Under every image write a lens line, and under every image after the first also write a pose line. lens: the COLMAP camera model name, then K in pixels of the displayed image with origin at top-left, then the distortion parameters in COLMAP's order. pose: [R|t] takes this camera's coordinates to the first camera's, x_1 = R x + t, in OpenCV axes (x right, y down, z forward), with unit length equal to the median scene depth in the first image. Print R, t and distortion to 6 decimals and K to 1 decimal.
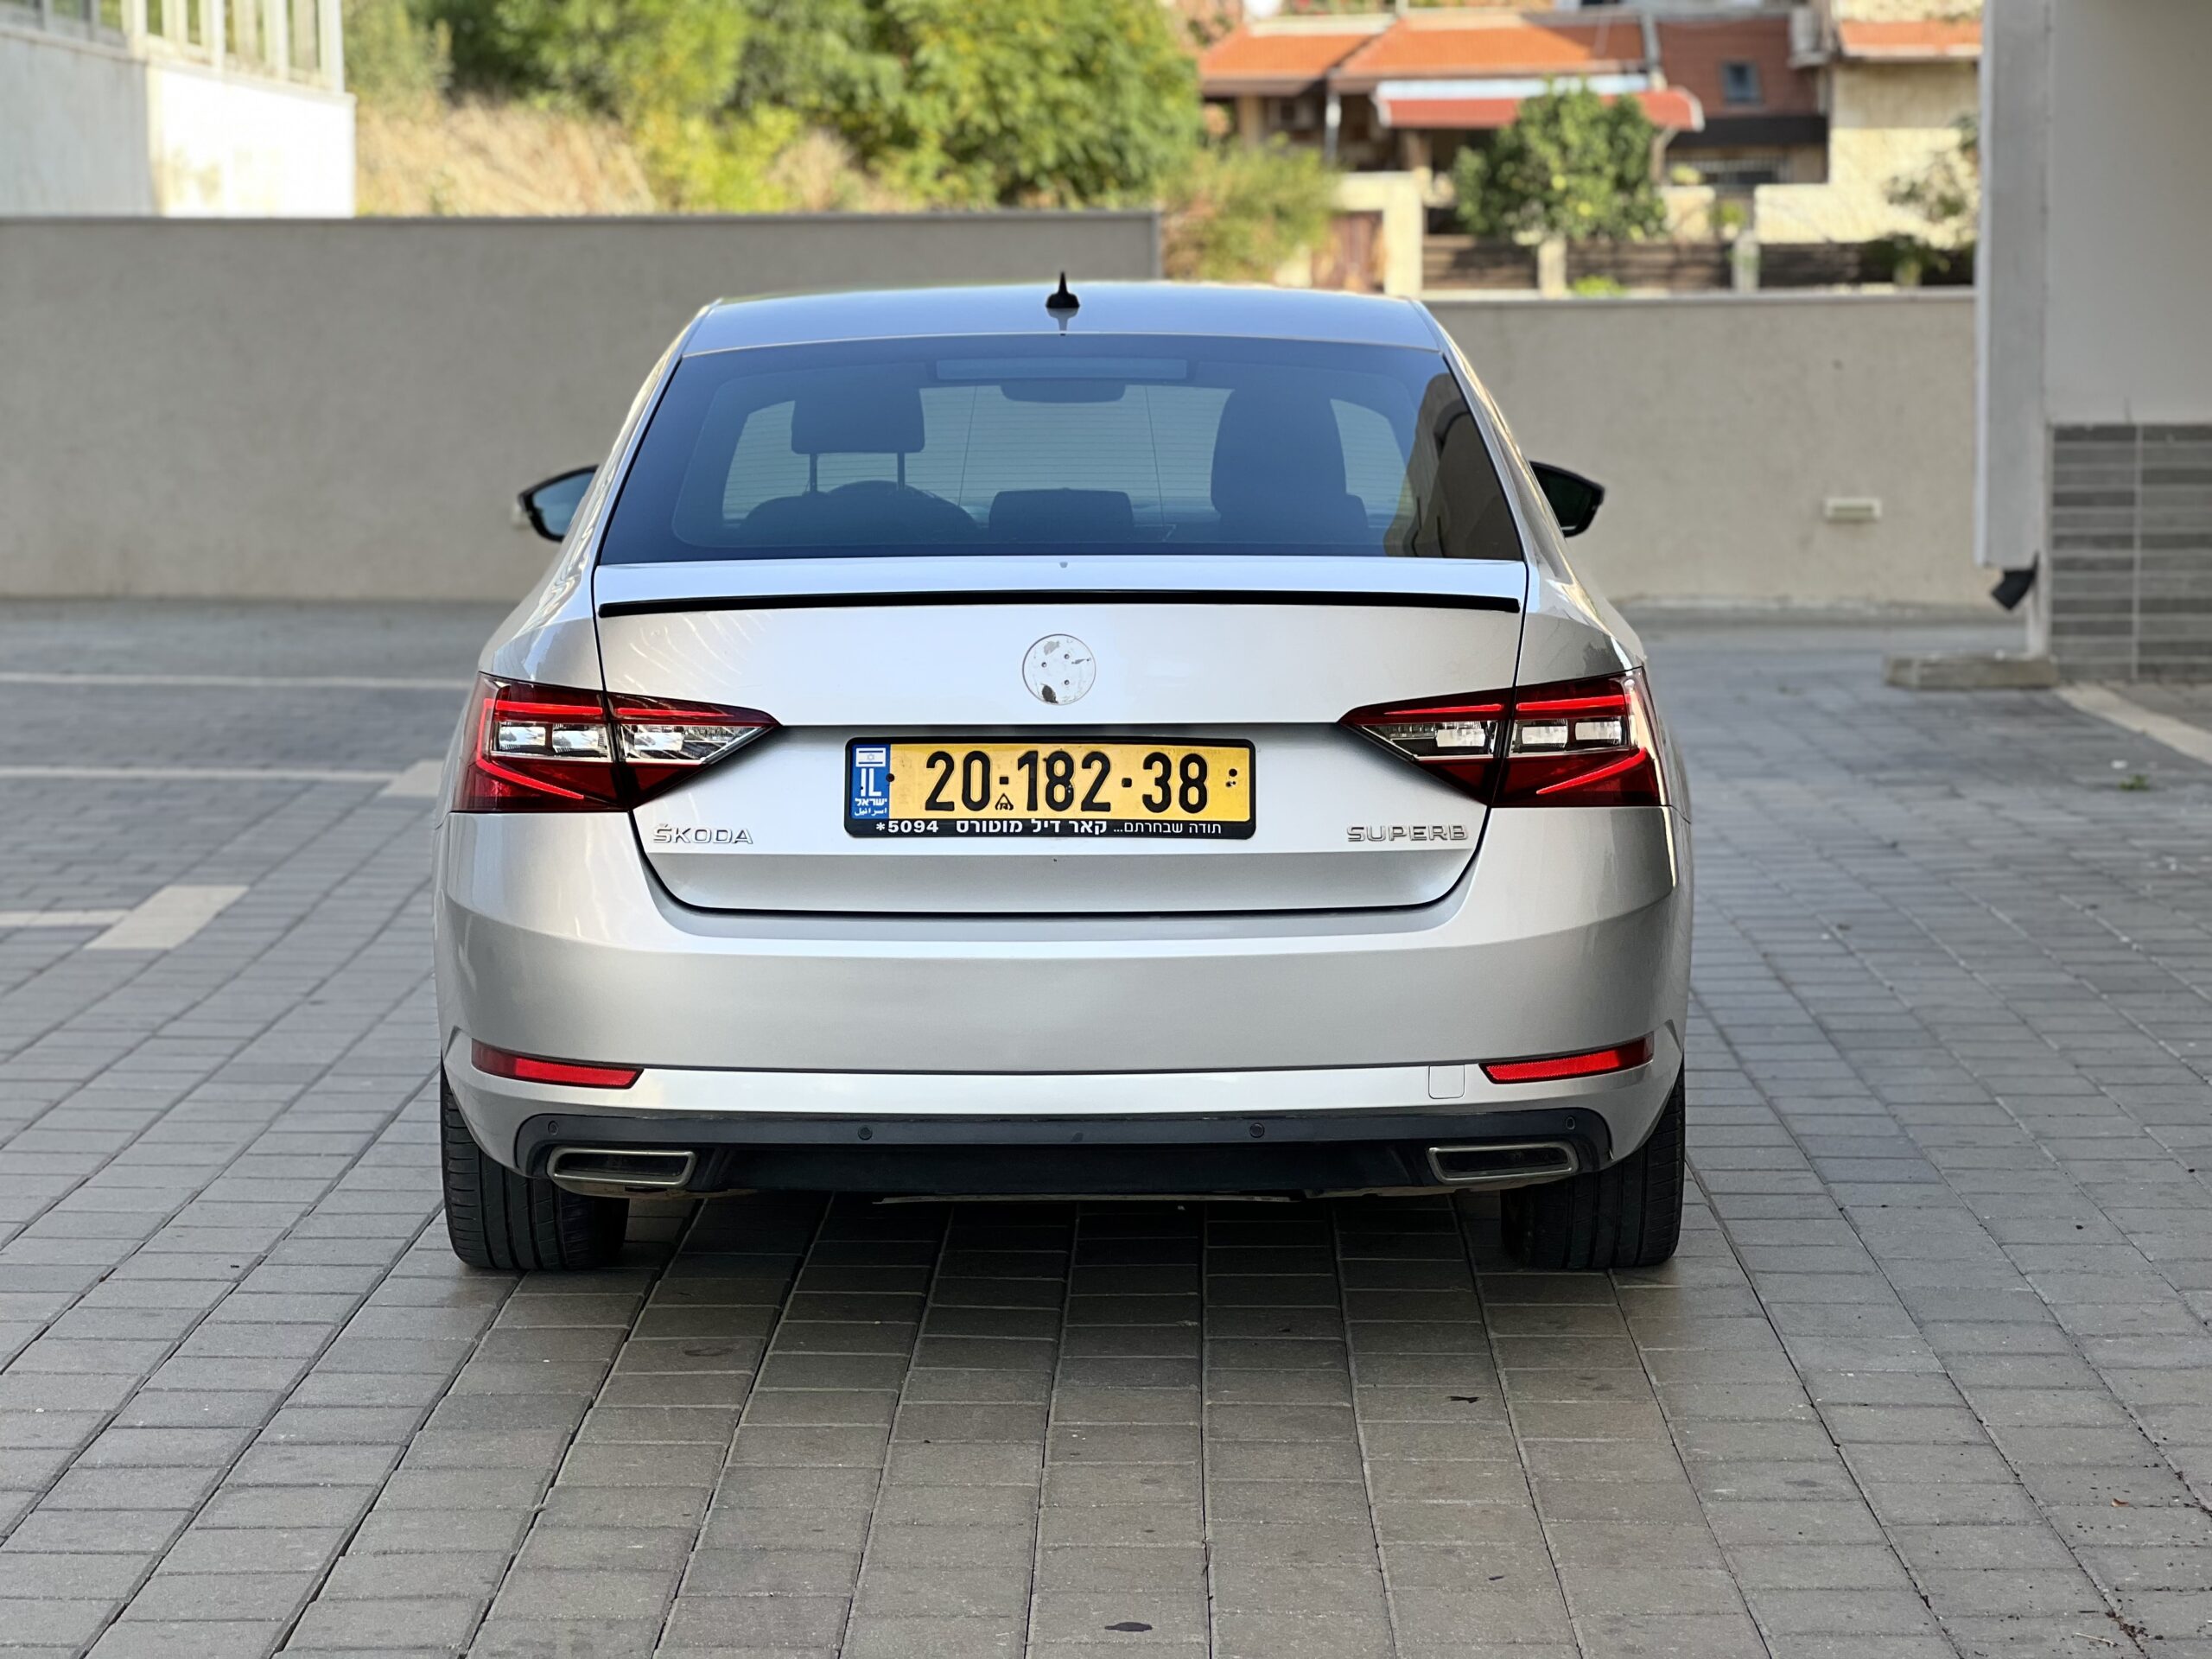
lens RADIAL K [[5089.0, 0, 1106.0], [0, 5089.0, 829.5], [0, 0, 1]] dist [-0.315658, 6.717225]
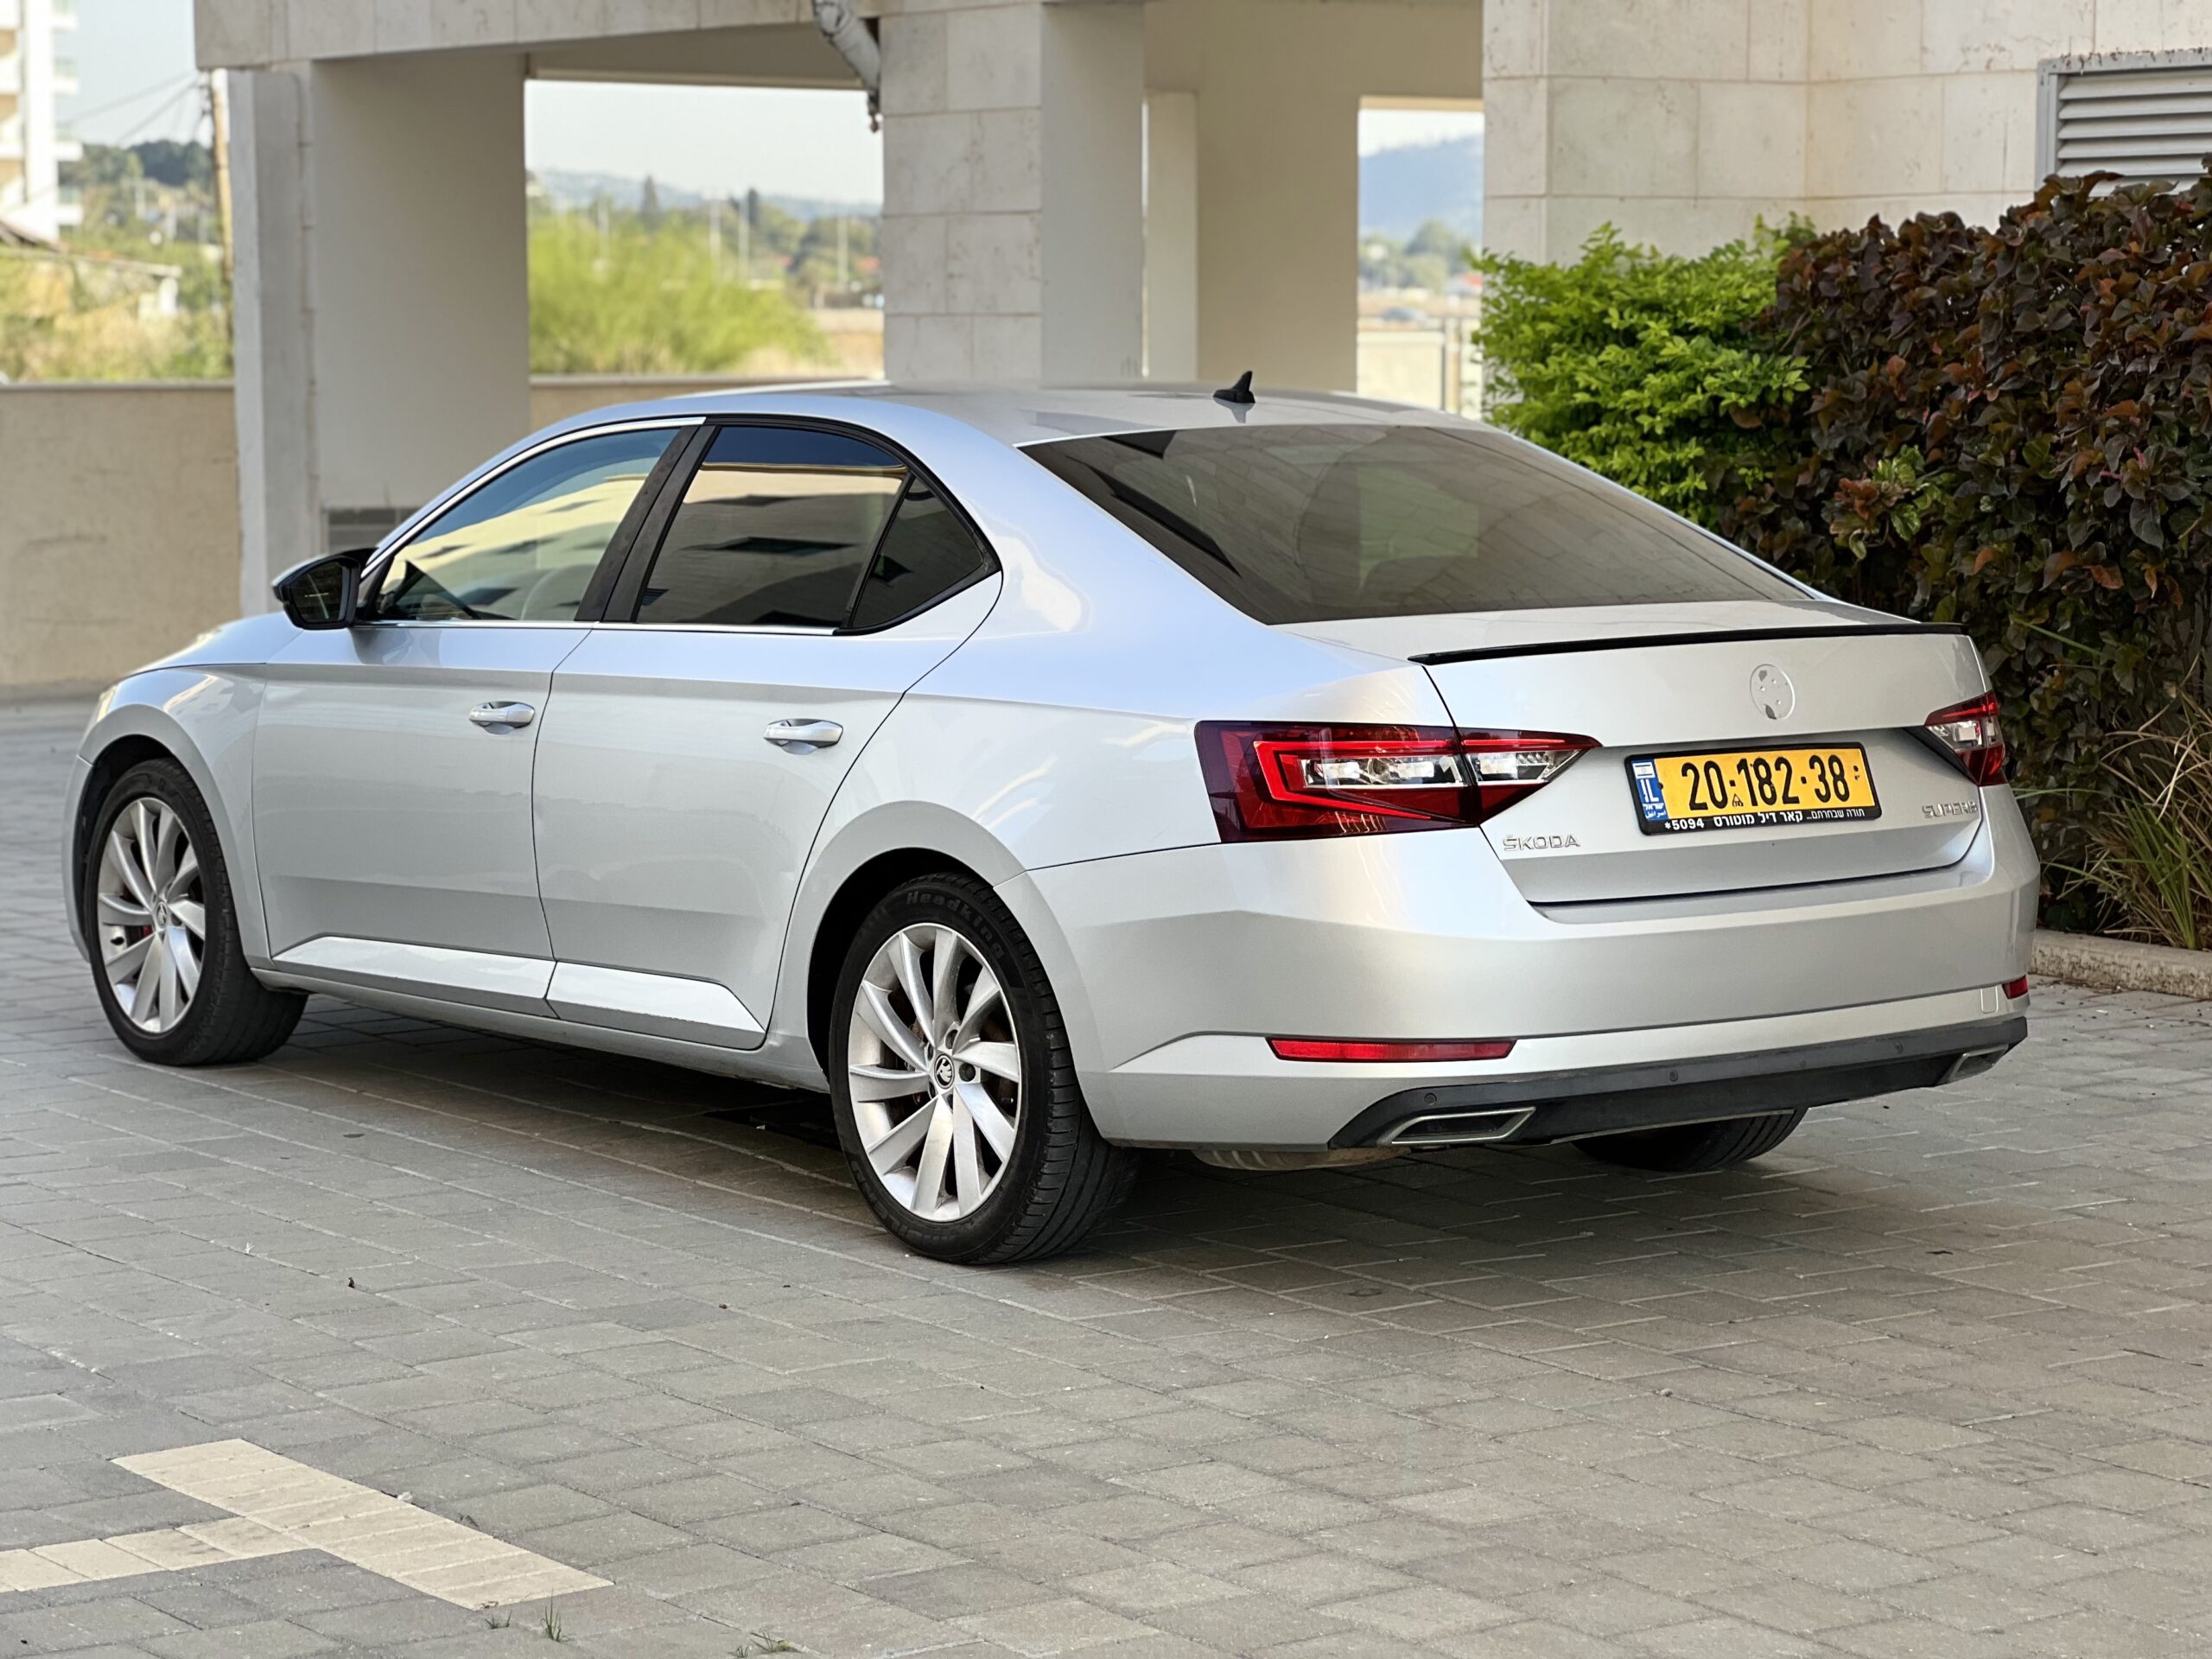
lens RADIAL K [[5089.0, 0, 1106.0], [0, 5089.0, 829.5], [0, 0, 1]] dist [-0.315658, 6.717225]
pose [[0.797358, -0.055640, 0.600936, -0.885529], [0.066253, 0.997793, 0.004477, -0.014052], [-0.599859, 0.036244, 0.799285, 0.102312]]
